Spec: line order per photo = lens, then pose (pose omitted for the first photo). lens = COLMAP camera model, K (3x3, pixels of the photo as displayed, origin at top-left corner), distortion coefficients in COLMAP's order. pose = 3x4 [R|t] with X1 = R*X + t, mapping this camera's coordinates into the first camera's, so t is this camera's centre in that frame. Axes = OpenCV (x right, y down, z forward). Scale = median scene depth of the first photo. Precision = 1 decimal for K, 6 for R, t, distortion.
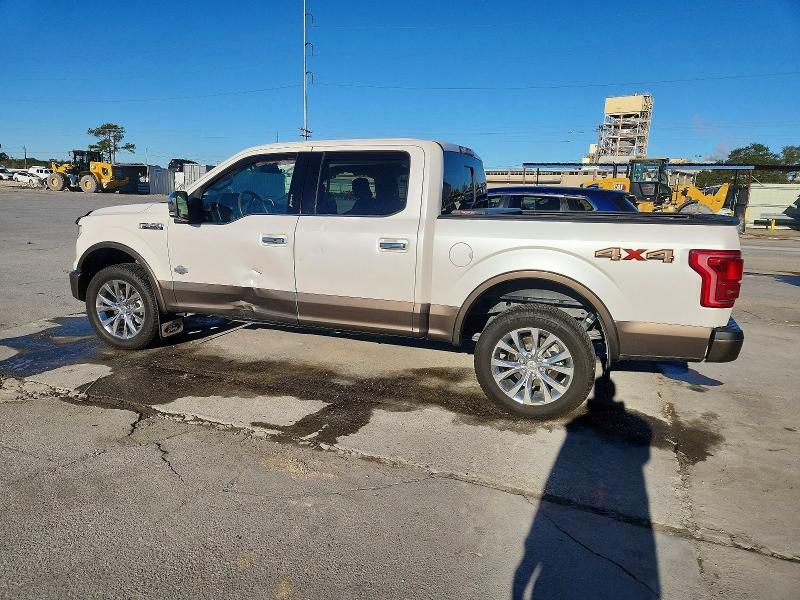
lens RADIAL K [[563.2, 0, 393.0], [0, 563.2, 304.3], [0, 0, 1]] dist [0.053718, -0.019350]
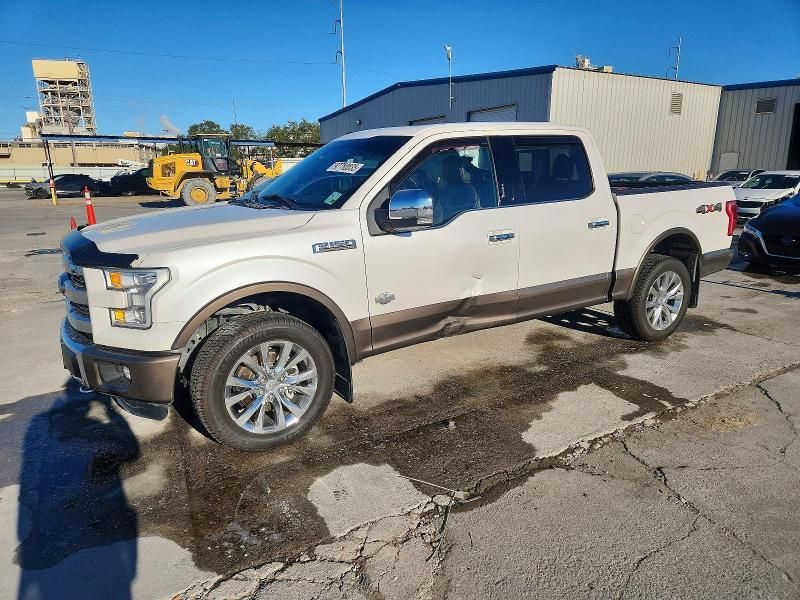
lens RADIAL K [[563.2, 0, 395.3], [0, 563.2, 301.2], [0, 0, 1]] dist [0.053718, -0.019350]
pose [[0.577422, -0.222389, 0.785575, -0.994089], [0.190613, 0.972318, 0.135148, -0.161824], [-0.793883, 0.071703, 0.603828, 0.584927]]
